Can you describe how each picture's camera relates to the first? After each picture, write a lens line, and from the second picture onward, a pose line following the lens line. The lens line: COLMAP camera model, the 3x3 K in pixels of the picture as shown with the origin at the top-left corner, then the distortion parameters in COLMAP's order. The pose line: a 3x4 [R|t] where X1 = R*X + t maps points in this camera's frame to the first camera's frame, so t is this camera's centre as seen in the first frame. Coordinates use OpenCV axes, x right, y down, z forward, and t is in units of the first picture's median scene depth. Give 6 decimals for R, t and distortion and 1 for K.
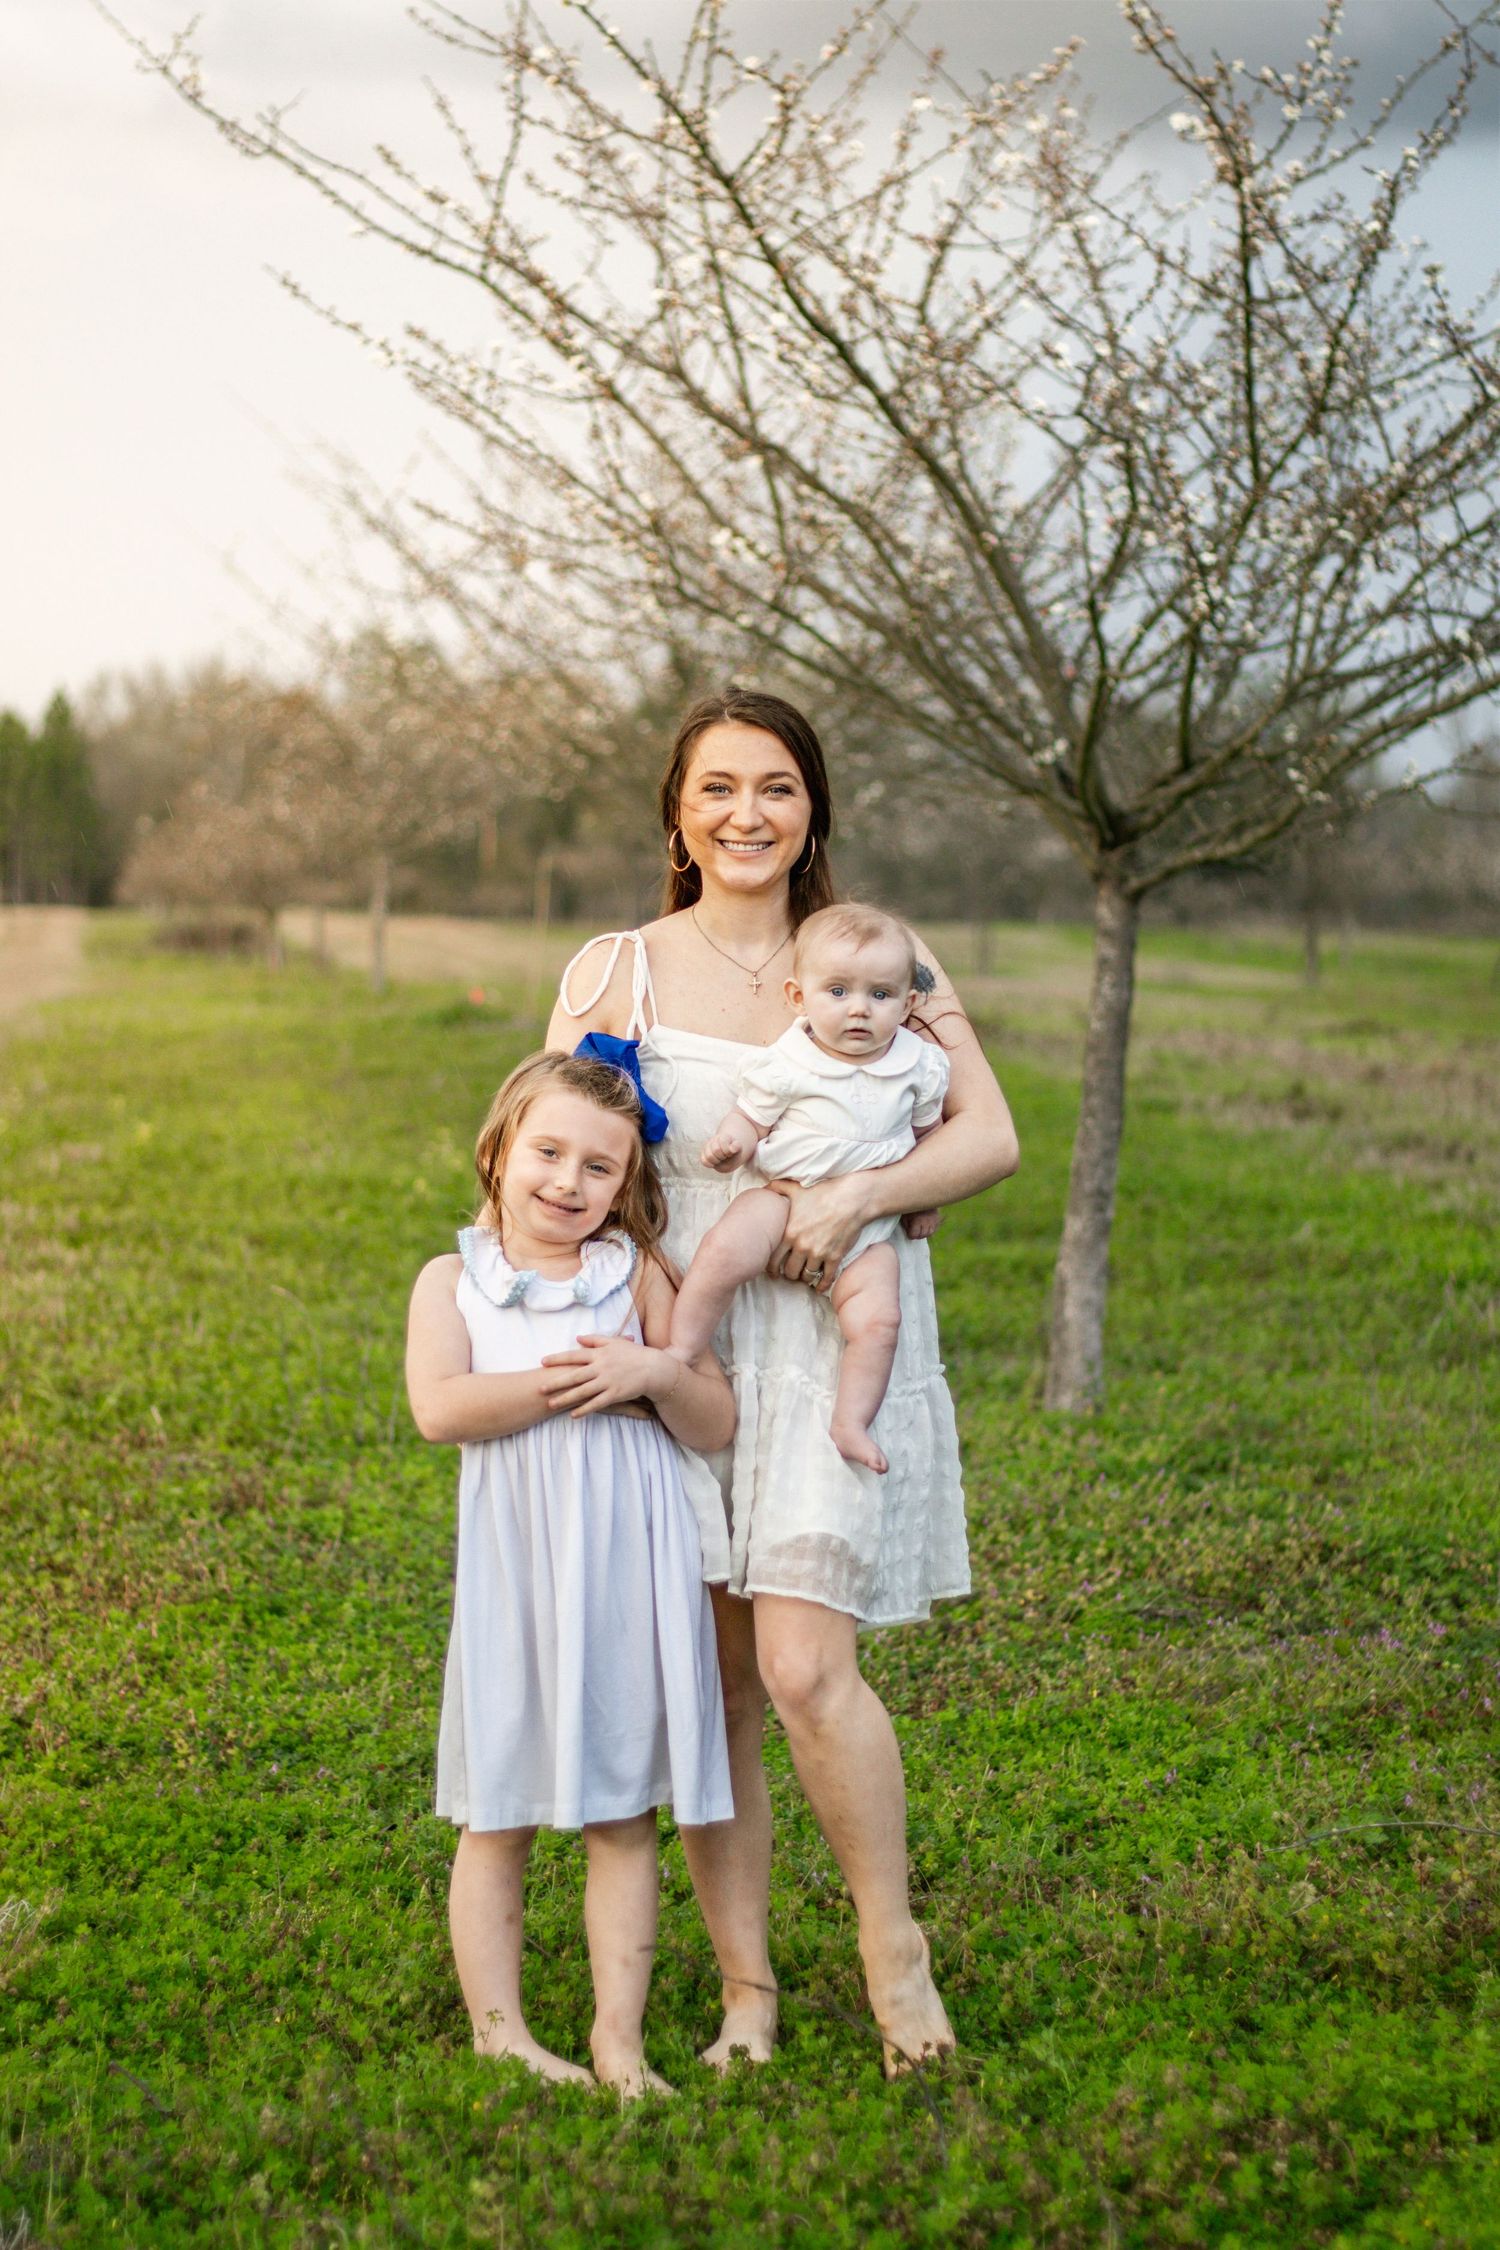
lens RADIAL K [[5222.1, 0, 750.0], [0, 5222.1, 1125.0], [0, 0, 1]] dist [-0.026534, -0.528030]
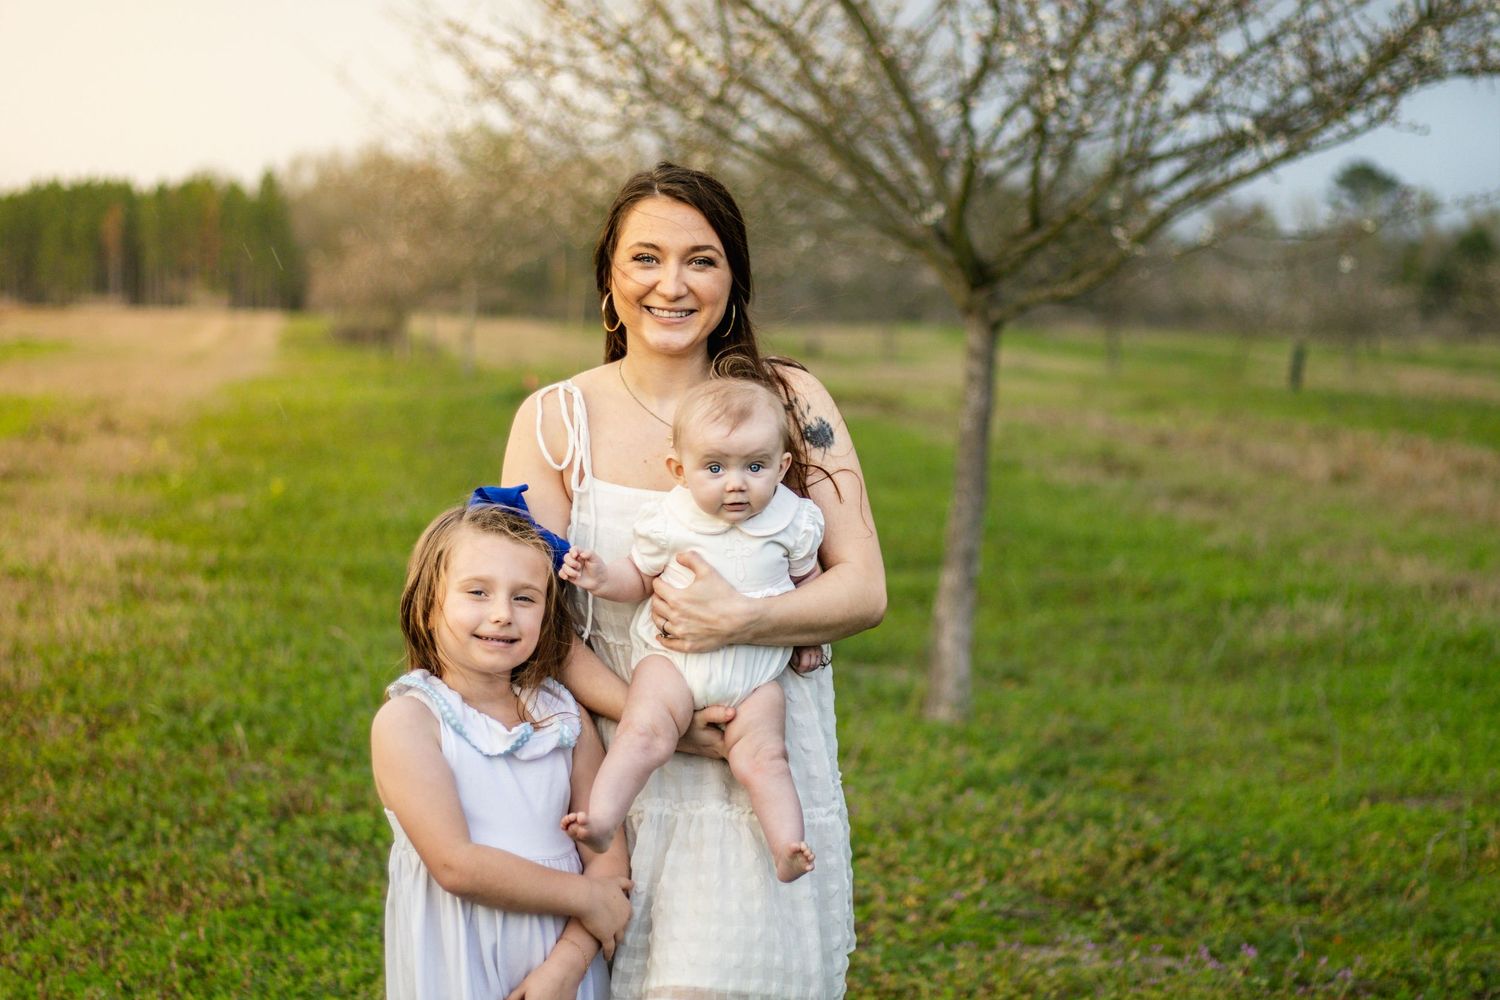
lens RADIAL K [[3481.4, 0, 753.4], [0, 3481.4, 602.9], [0, 0, 1]] dist [-0.026534, -0.528030]
pose [[0.999982, 0.000689, 0.005876, 0.007961], [-0.000933, 0.999127, 0.041764, -0.010931], [-0.005842, -0.041769, 0.999110, 0.127200]]
